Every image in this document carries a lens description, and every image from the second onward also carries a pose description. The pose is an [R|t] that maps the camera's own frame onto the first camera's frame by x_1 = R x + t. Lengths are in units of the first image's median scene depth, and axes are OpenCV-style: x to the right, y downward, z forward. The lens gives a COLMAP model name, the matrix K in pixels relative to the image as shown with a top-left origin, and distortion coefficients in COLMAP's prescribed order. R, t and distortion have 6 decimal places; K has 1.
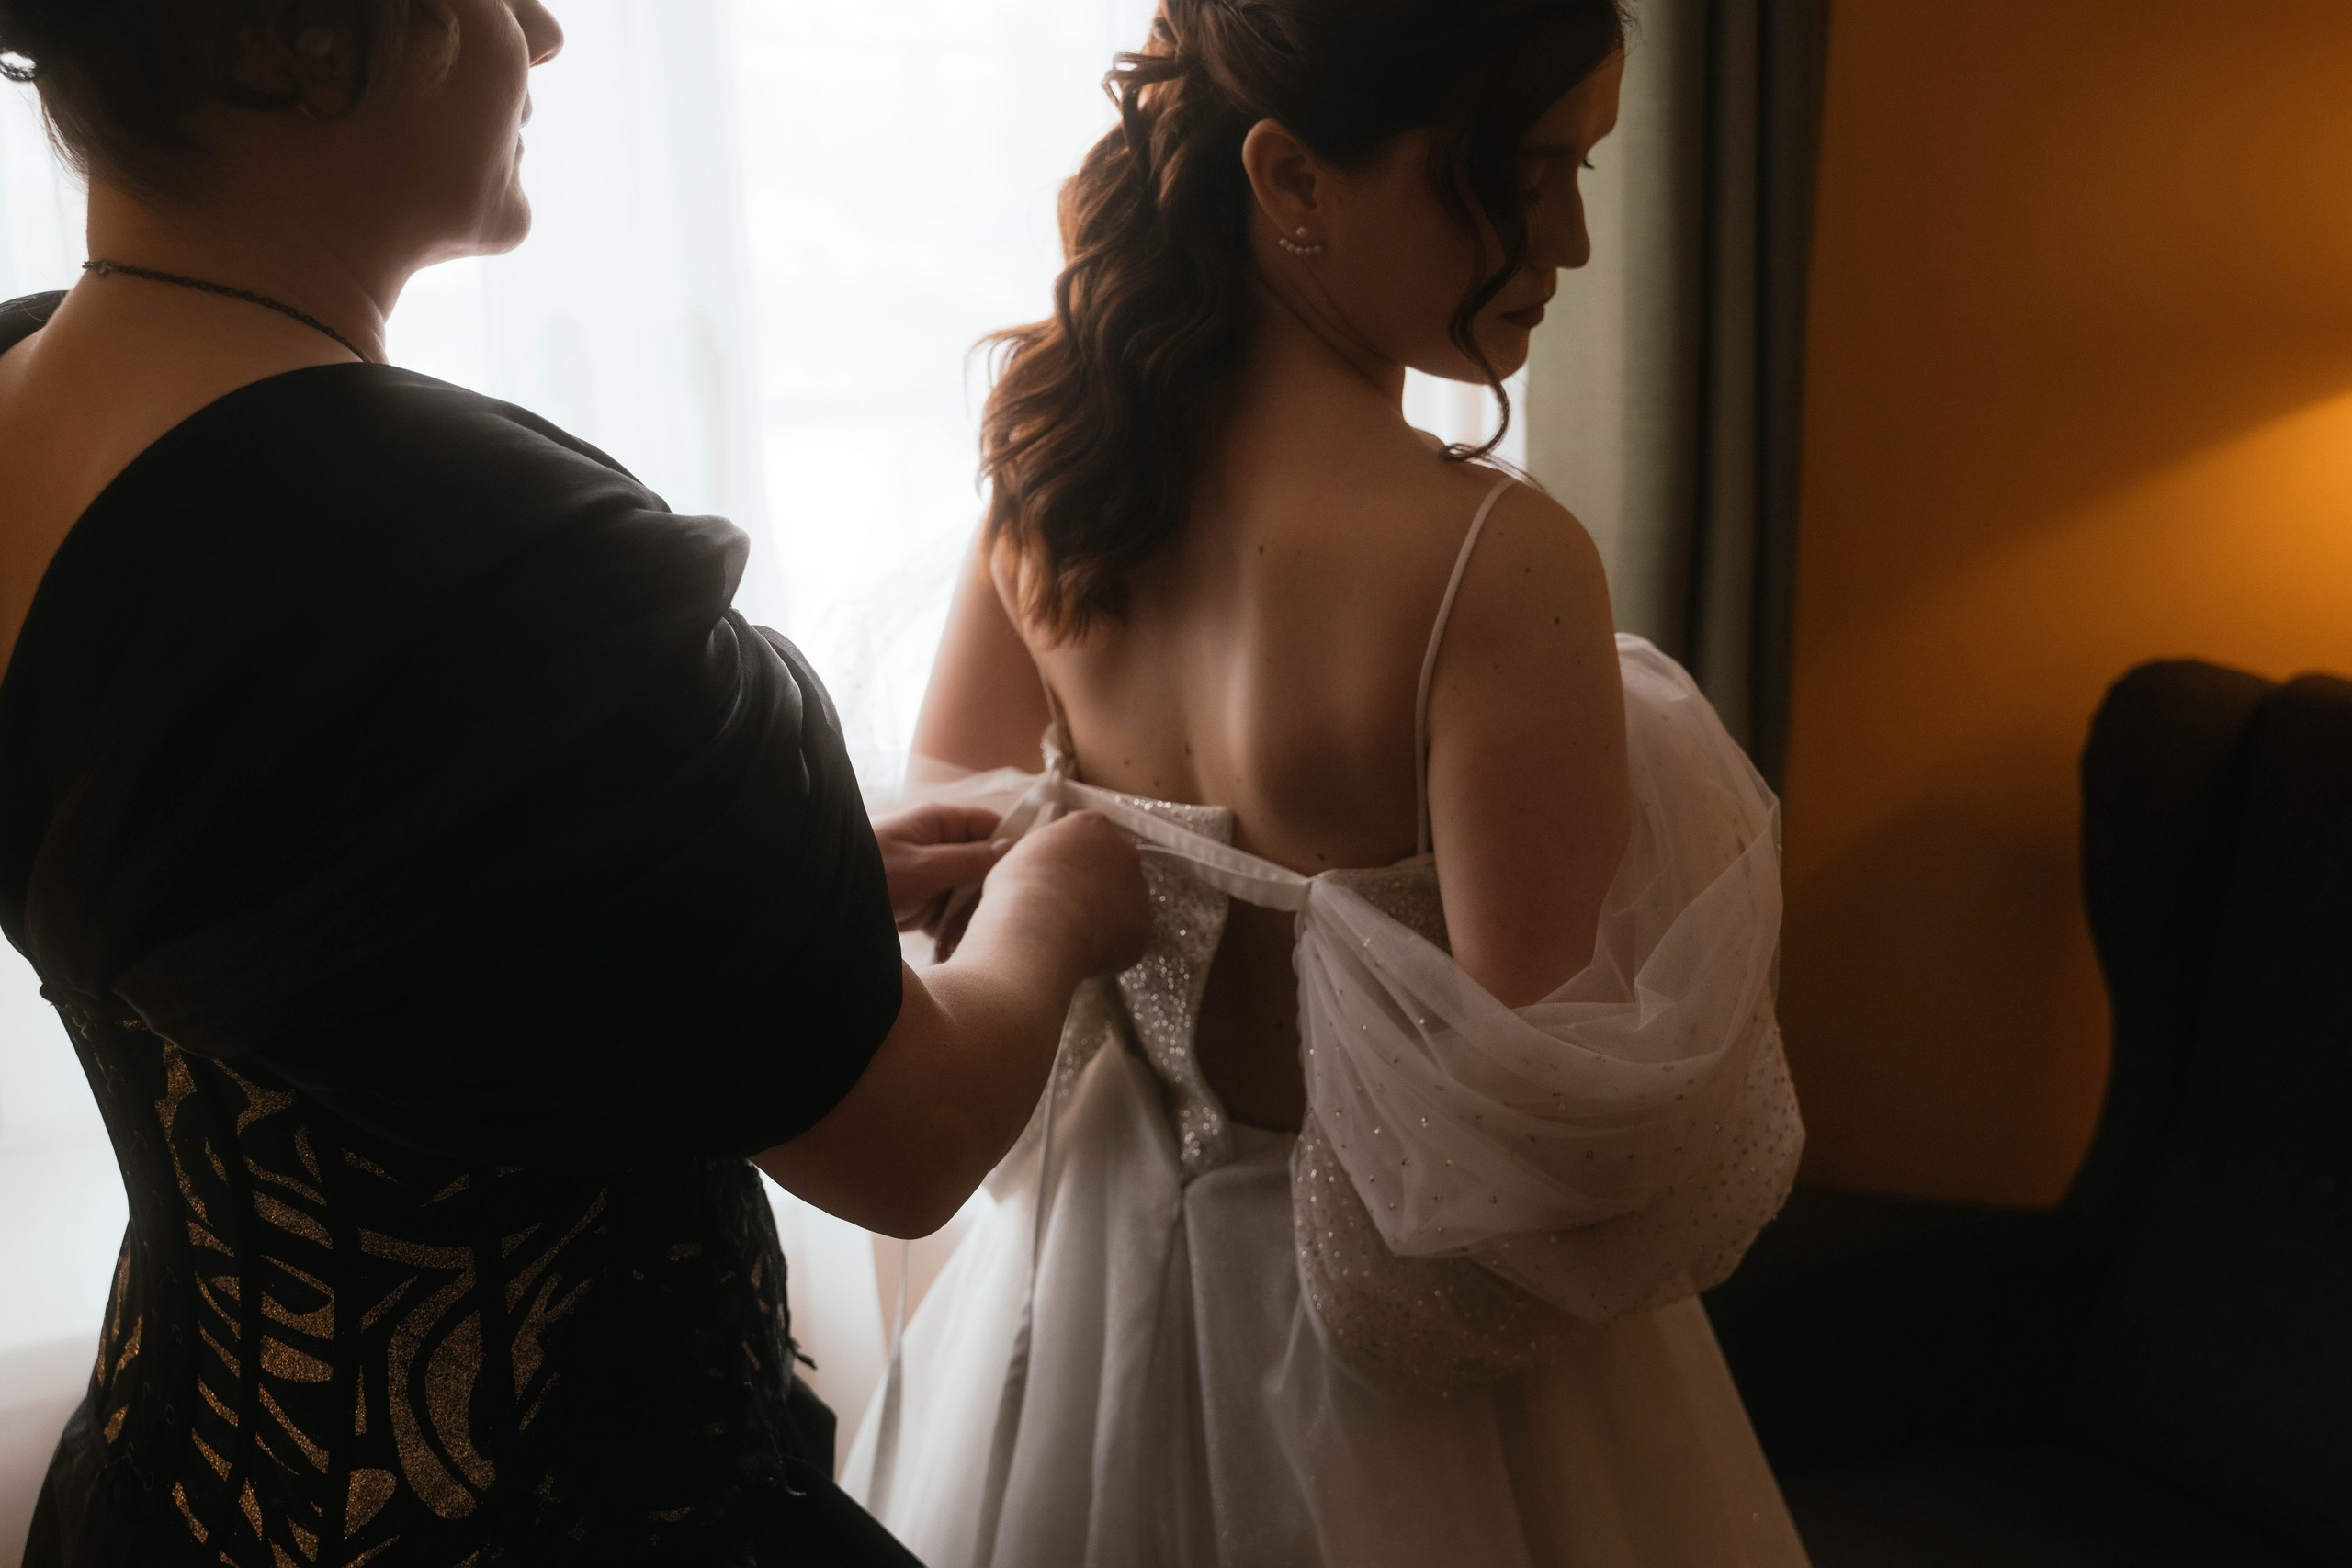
lens RADIAL K [[2308.3, 0, 1175.2], [0, 2308.3, 873.6], [0, 0, 1]] dist [0.070124, -0.020567]
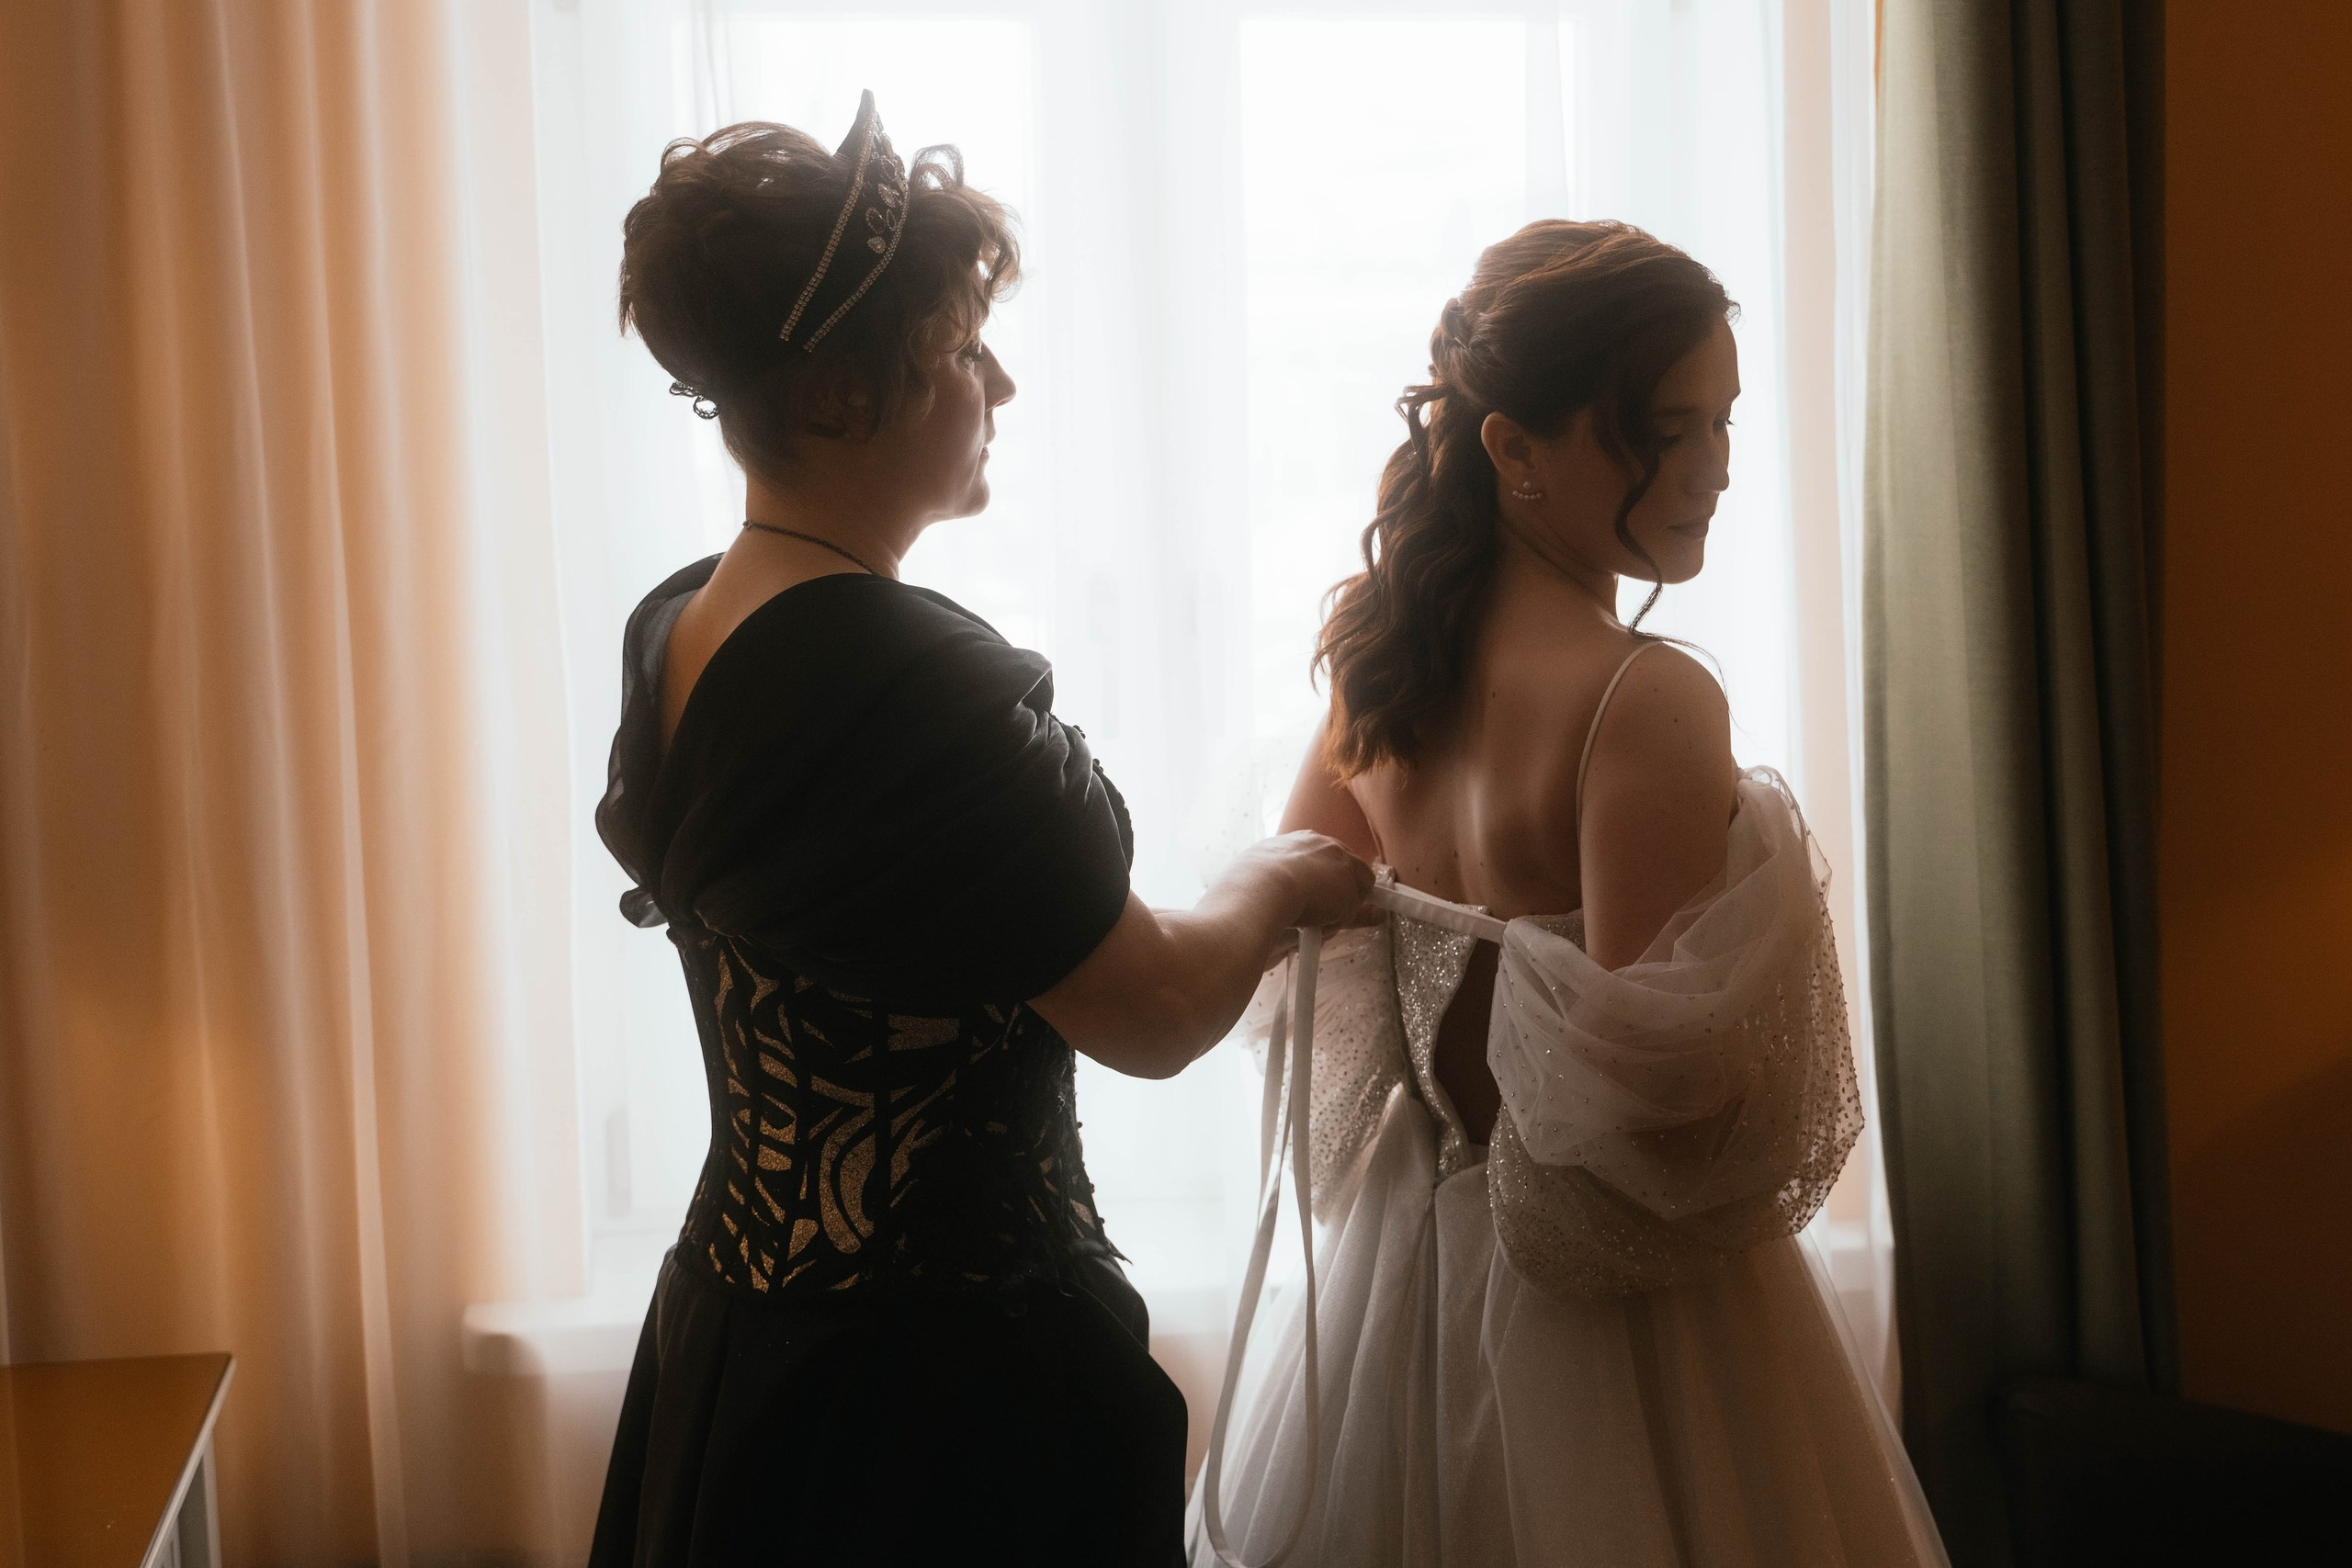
lens RADIAL K [[3121.9, 0, 1176.0], [0, 3121.9, 784.0], [0, 0, 1]] dist [0.002537, 0.417923]
pose [[0.927349, -0.010625, -0.374048, 0.713541], [-0.068942, 0.977634, -0.198692, 0.366653], [0.367793, 0.210044, 0.905875, -0.949820]]
